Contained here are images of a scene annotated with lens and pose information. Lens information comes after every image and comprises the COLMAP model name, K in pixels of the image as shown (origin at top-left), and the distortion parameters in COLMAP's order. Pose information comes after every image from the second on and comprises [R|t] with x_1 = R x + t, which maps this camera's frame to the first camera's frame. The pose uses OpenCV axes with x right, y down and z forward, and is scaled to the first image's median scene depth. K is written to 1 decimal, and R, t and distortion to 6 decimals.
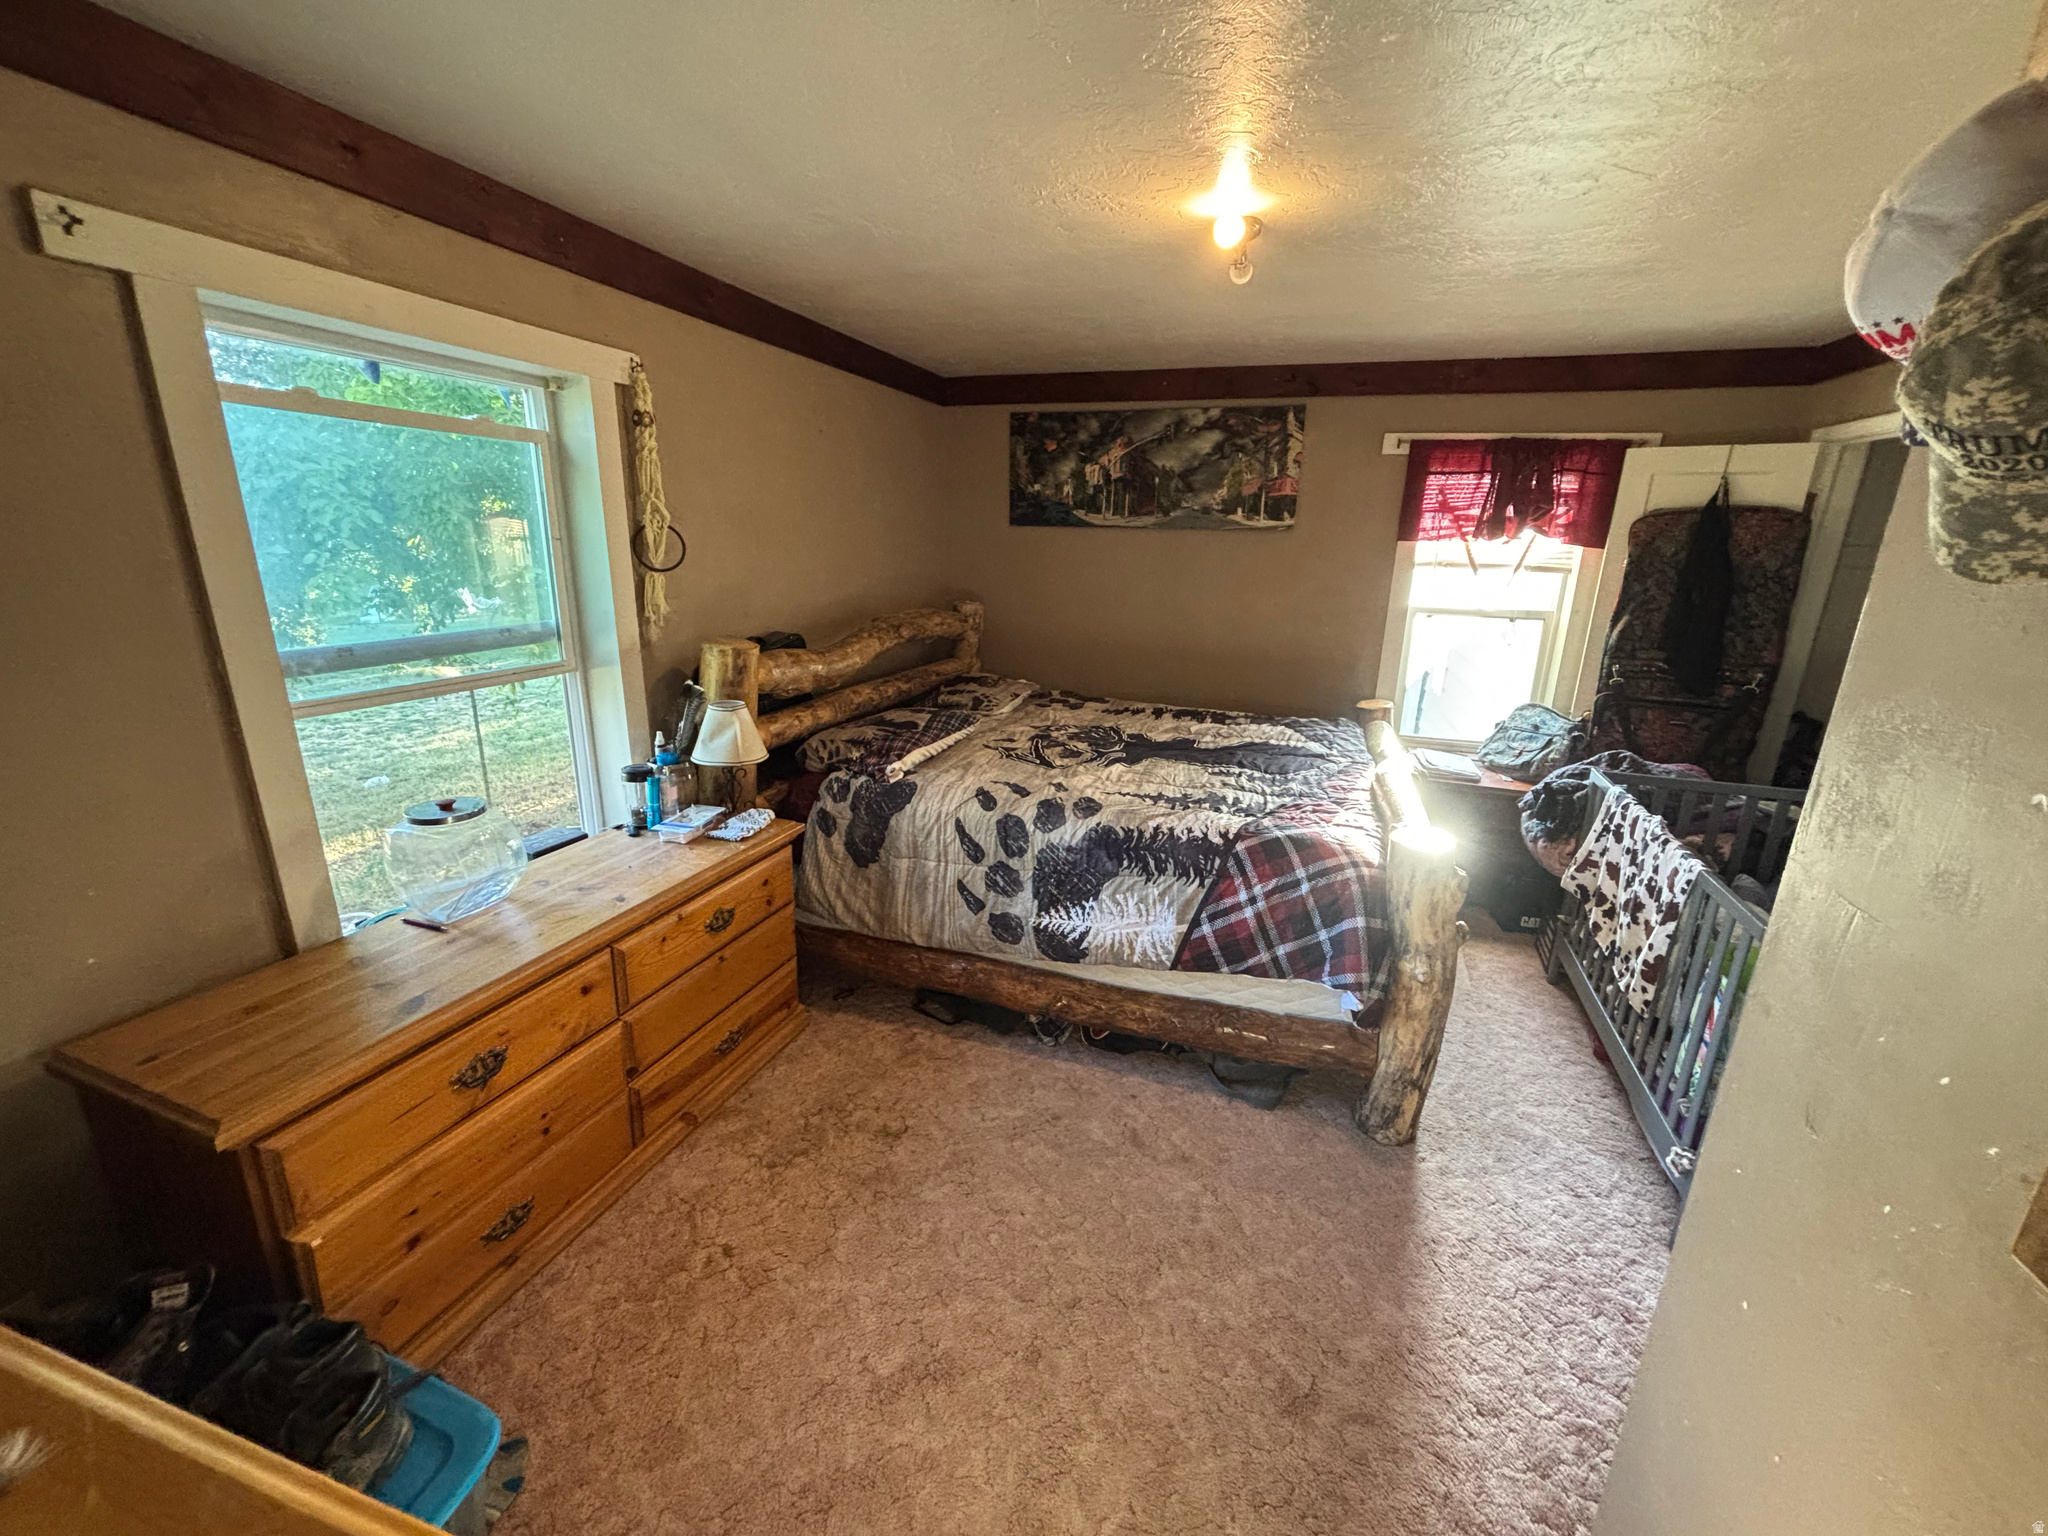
lens RADIAL K [[821.6, 0, 1025.8], [0, 821.6, 759.2], [0, 0, 1]] dist [-0.002606, -0.000354]
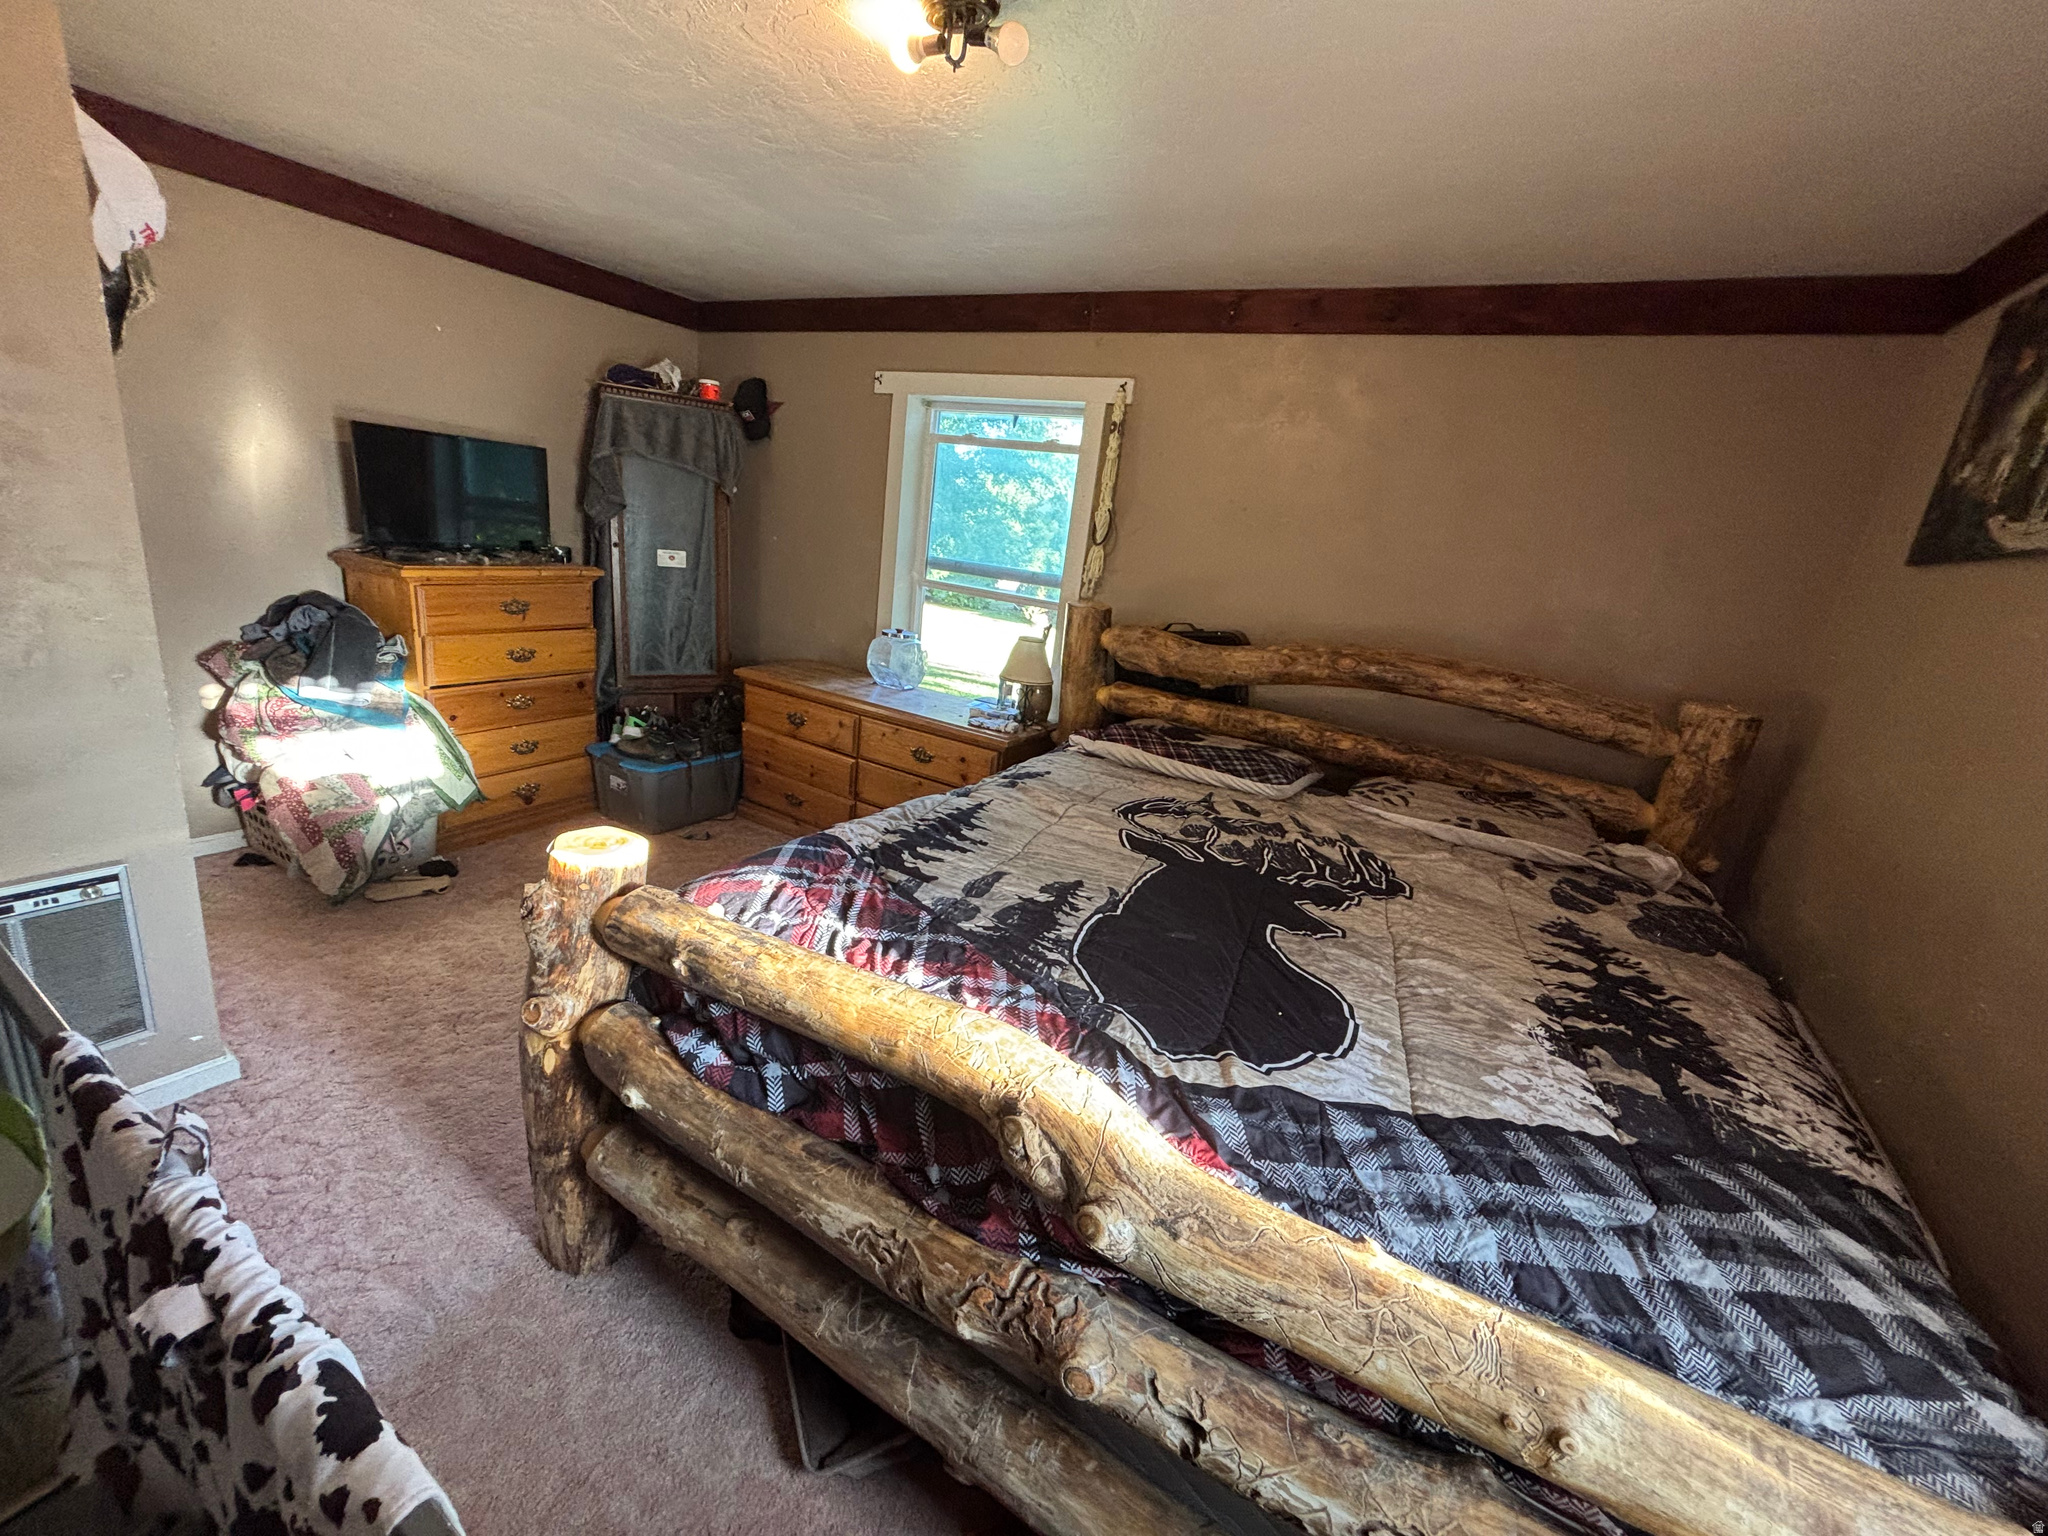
lens RADIAL K [[821.6, 0, 1026.0], [0, 821.6, 771.2], [0, 0, 1]] dist [-0.002606, -0.000354]
pose [[-0.173003, 0.239755, -0.955294, 0.977490], [-0.371139, 0.882554, 0.288712, -0.265516], [0.912319, 0.404495, -0.063702, 1.219239]]
